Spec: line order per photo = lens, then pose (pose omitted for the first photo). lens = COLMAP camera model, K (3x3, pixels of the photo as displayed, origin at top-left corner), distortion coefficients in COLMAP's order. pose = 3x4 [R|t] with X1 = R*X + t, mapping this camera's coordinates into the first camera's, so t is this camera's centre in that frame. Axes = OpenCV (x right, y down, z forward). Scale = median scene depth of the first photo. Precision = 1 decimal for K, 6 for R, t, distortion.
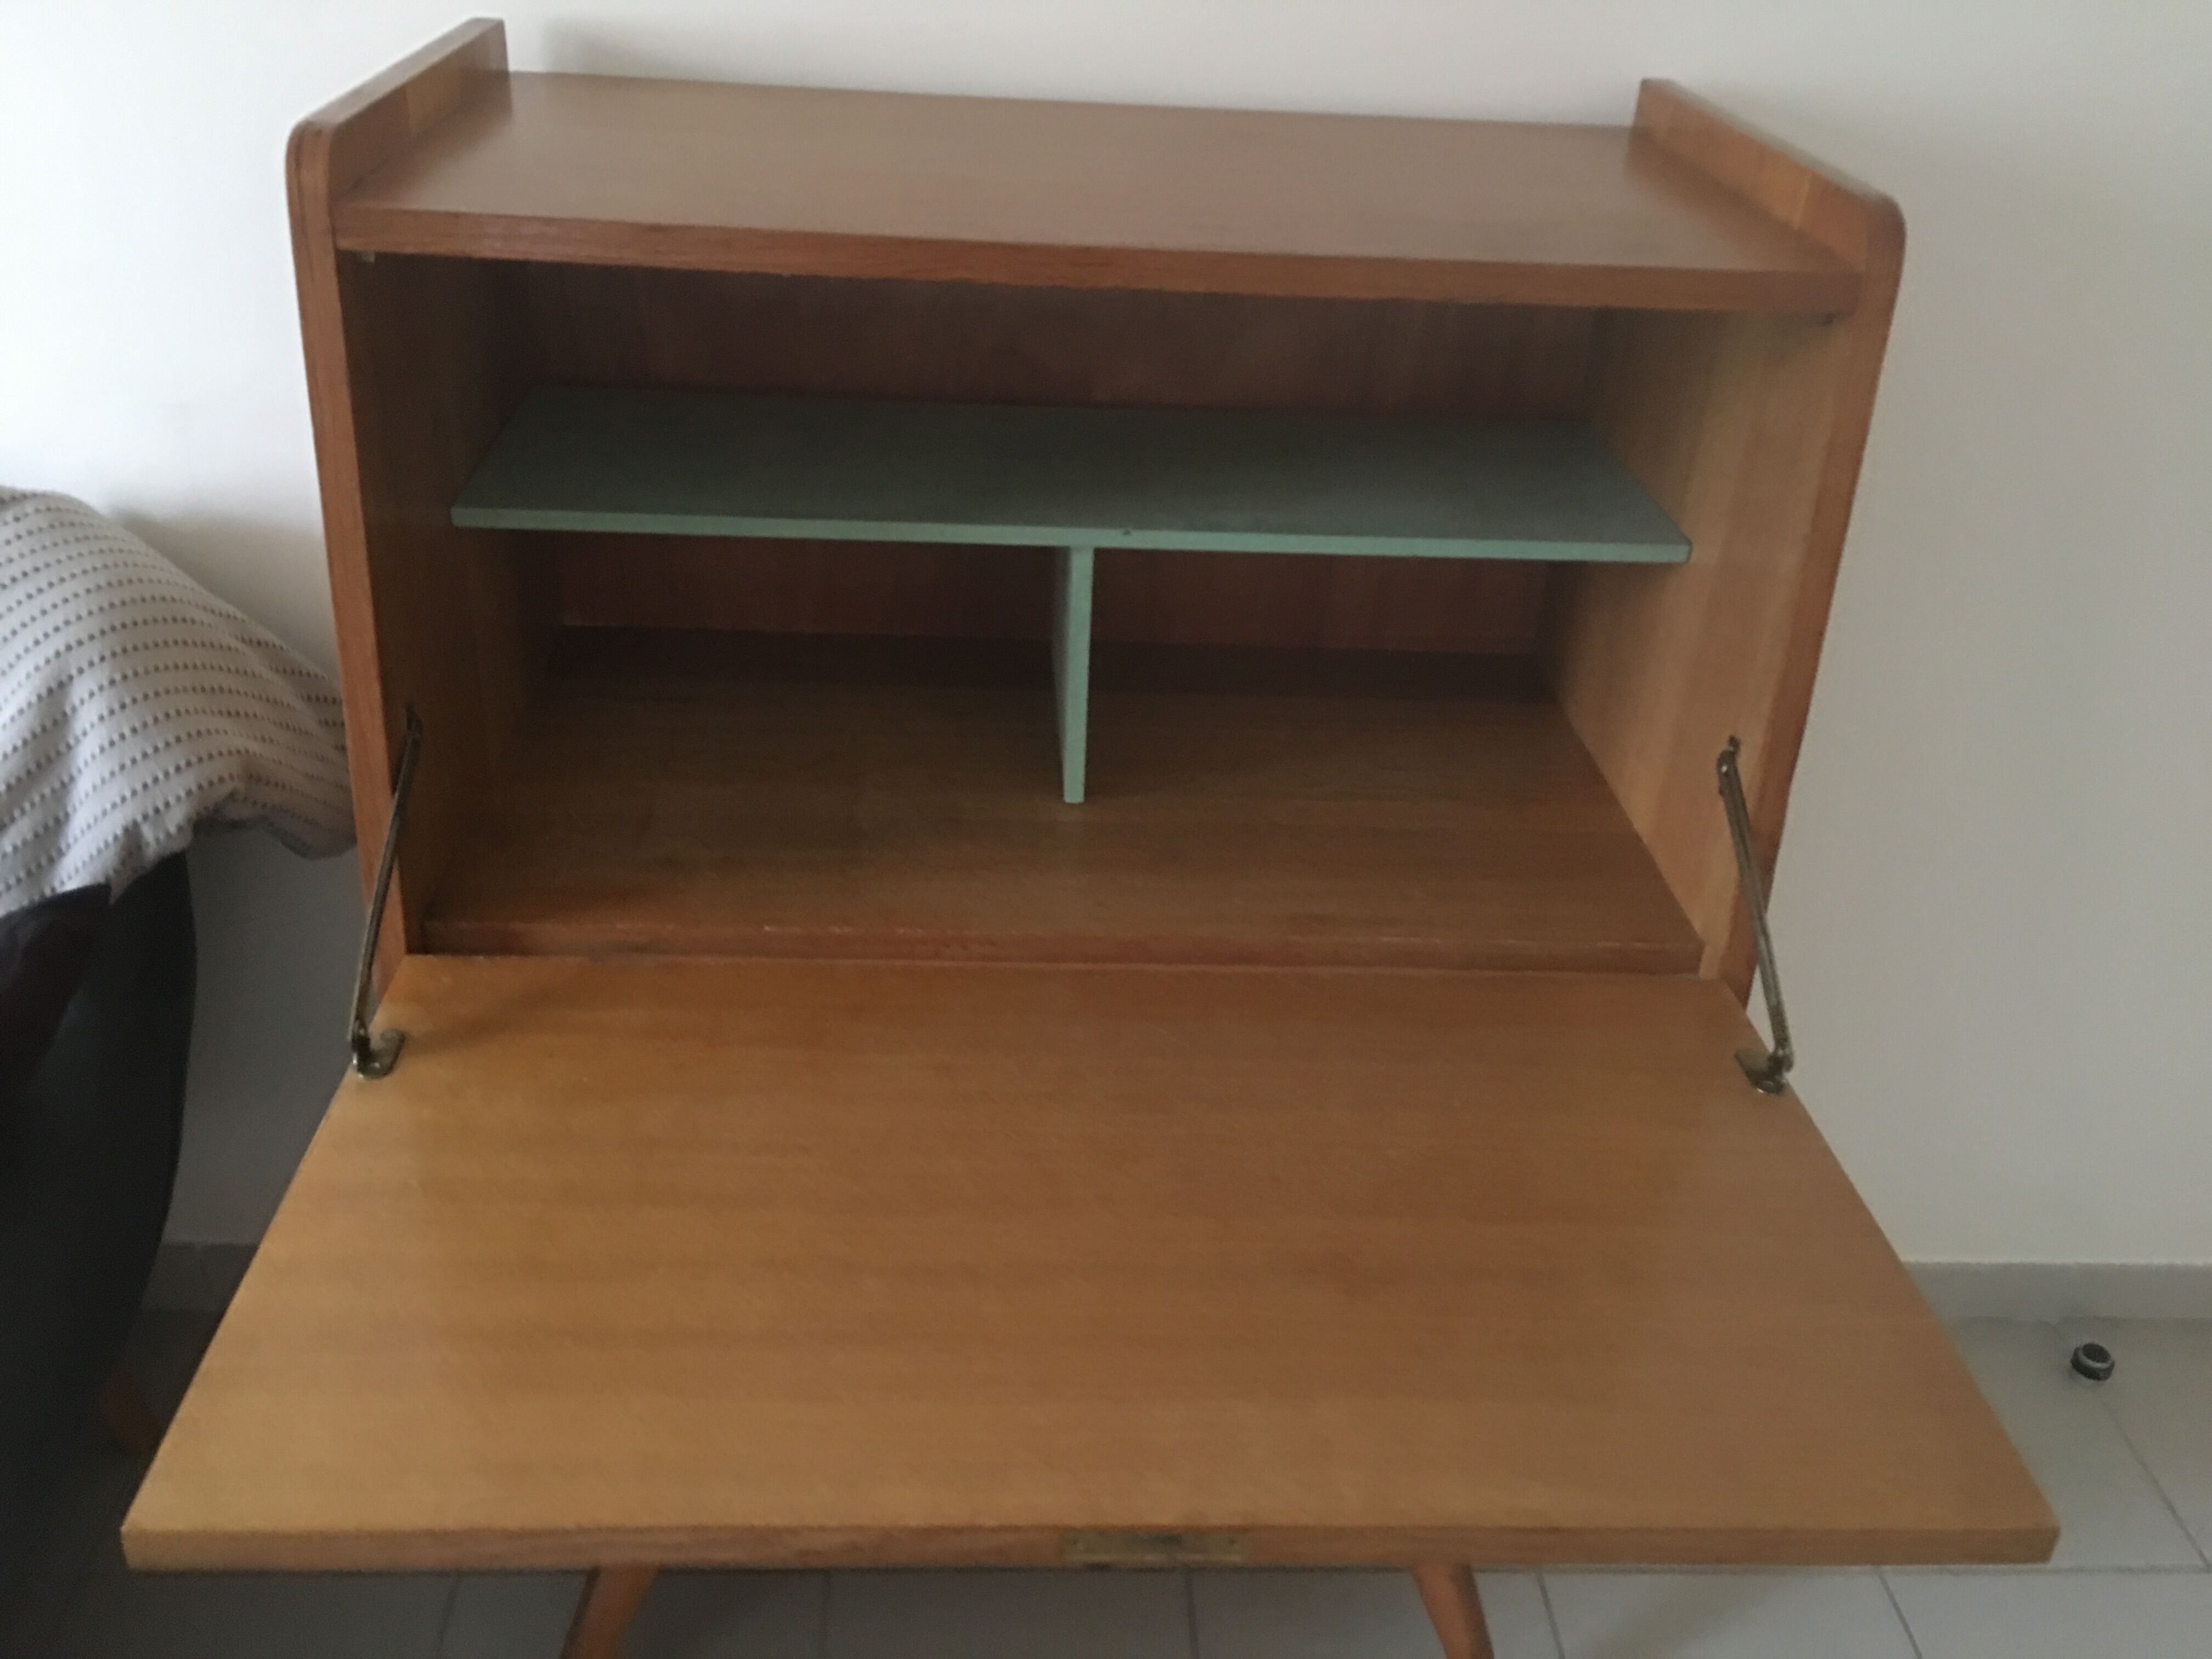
lens RADIAL K [[1879.5, 0, 1106.0], [0, 1879.5, 829.5], [0, 0, 1]] dist [0.080395, -0.113572]
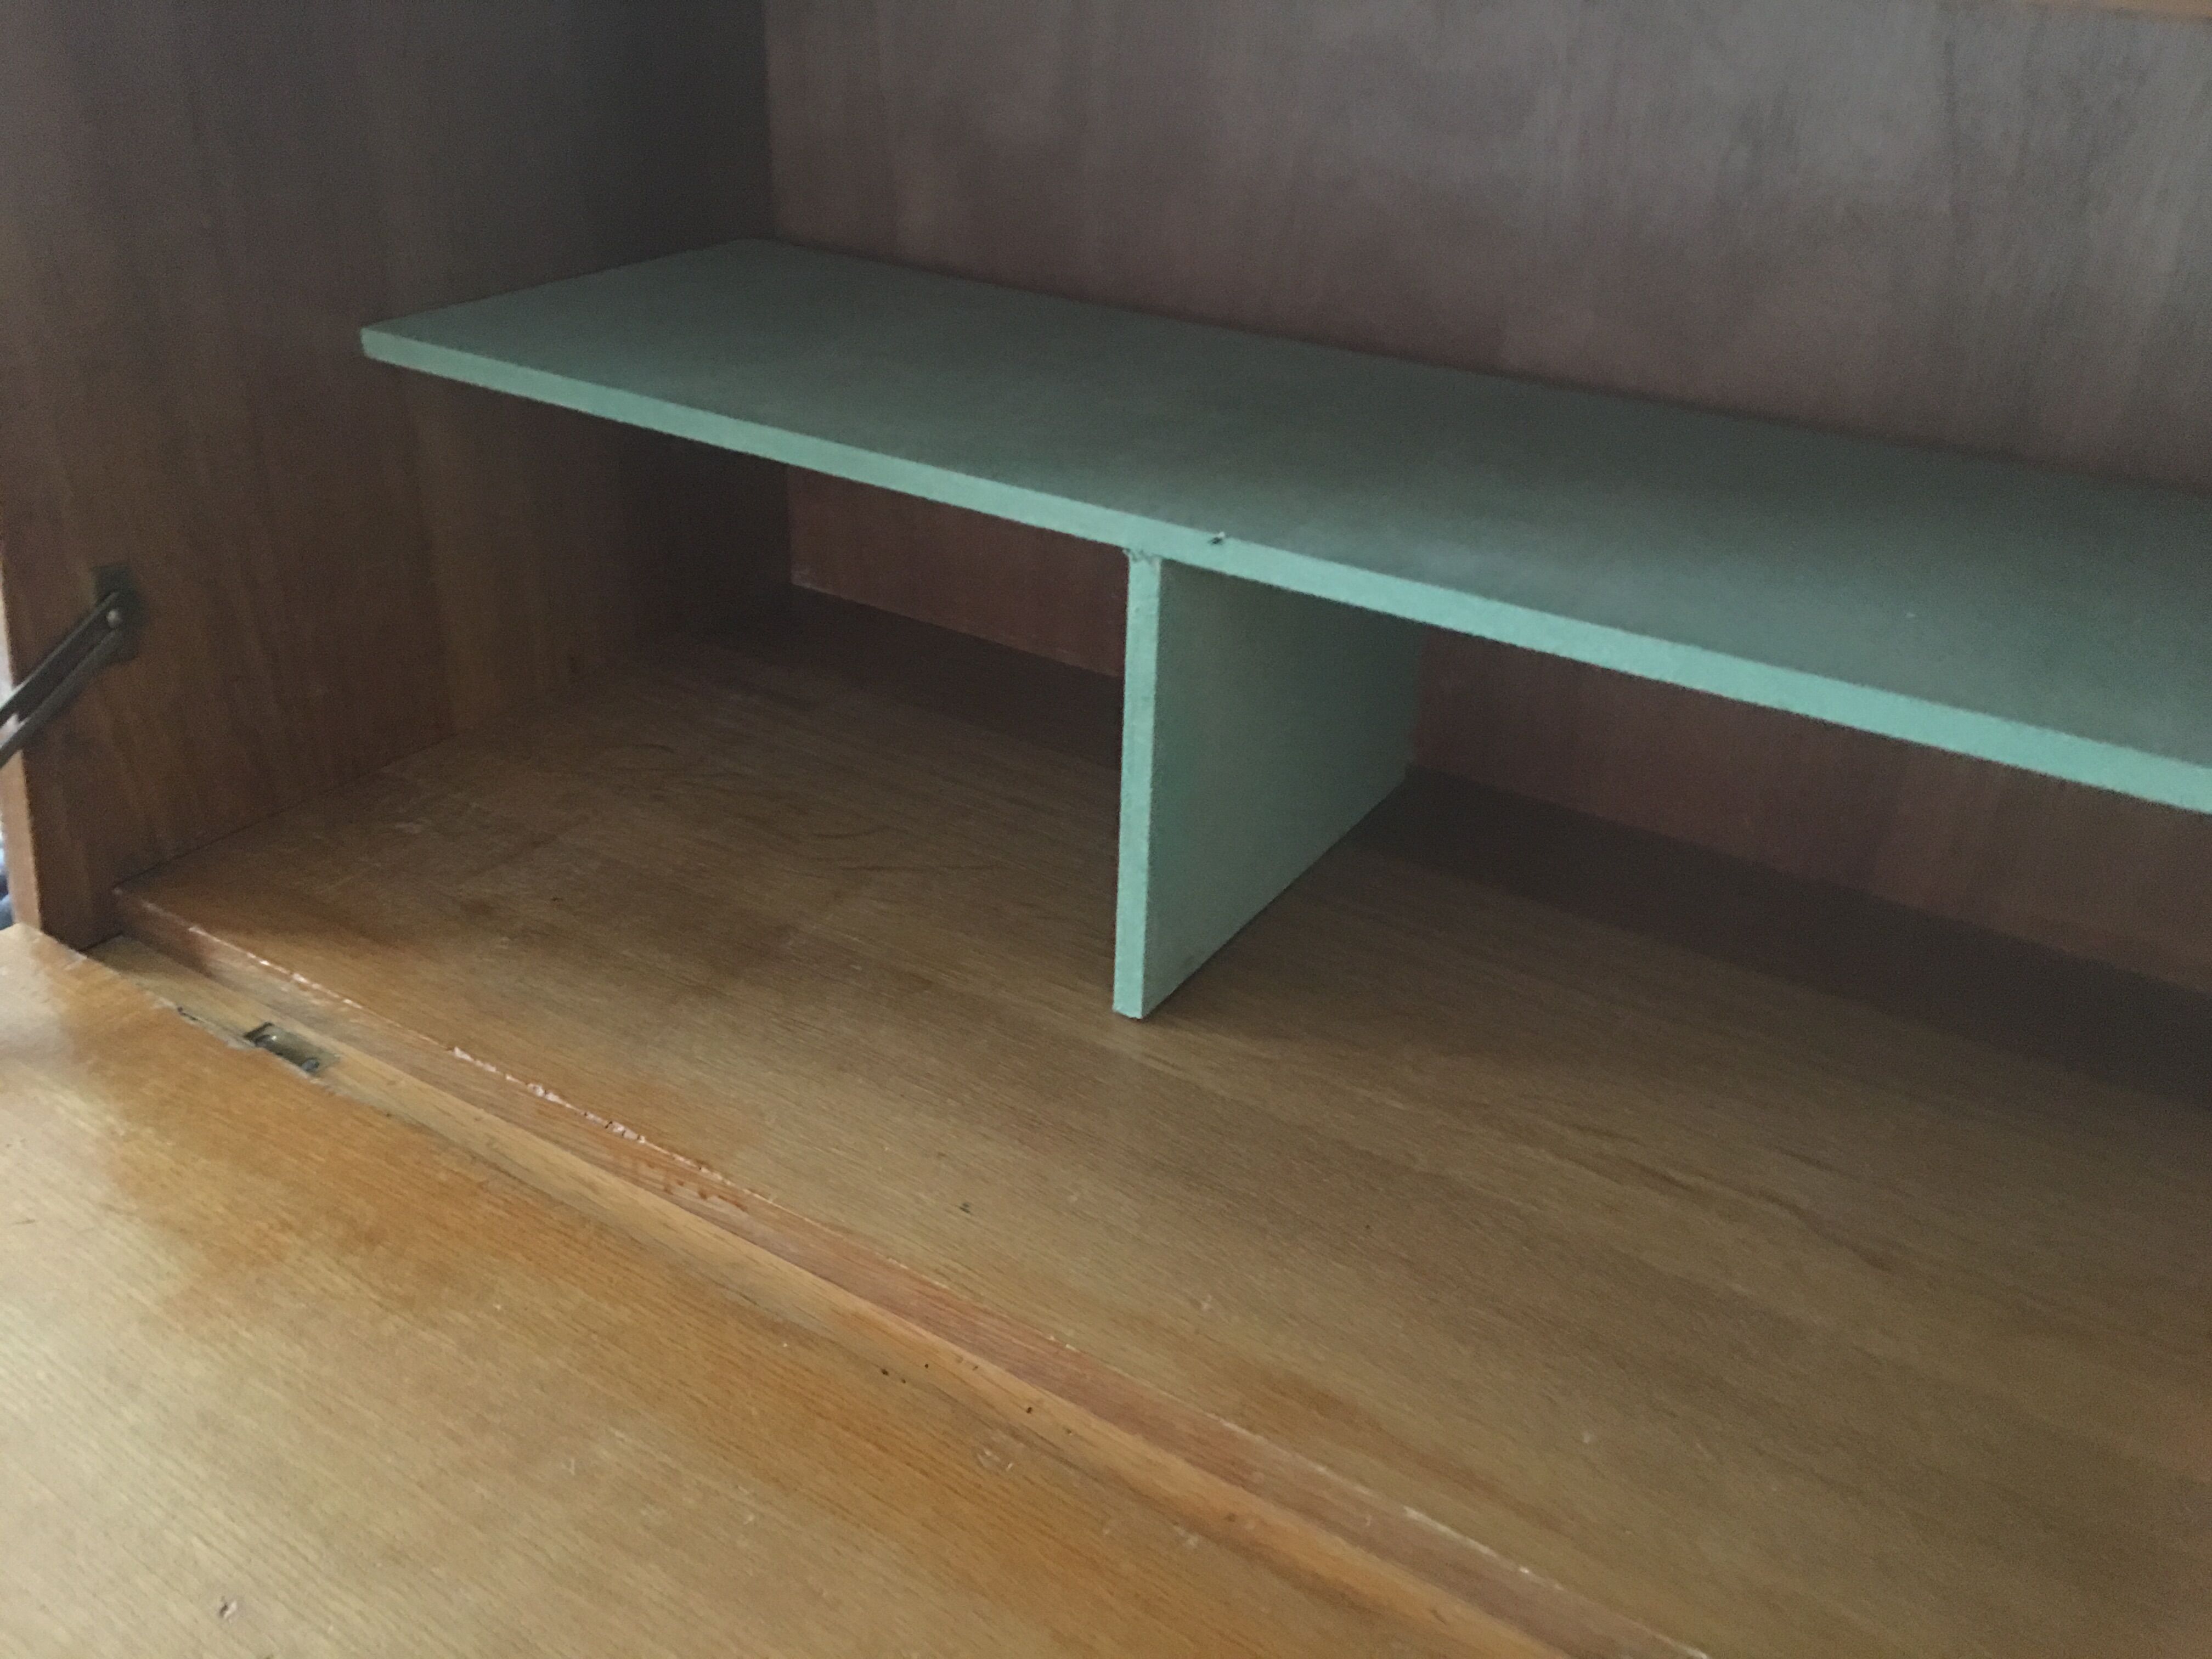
lens RADIAL K [[1879.5, 0, 1106.0], [0, 1879.5, 829.5], [0, 0, 1]] dist [0.080395, -0.113572]
pose [[0.812560, 0.252789, -0.525209, 0.277922], [-0.281896, 0.959106, 0.025503, -0.085720], [0.510178, 0.127332, 0.850591, 0.551972]]
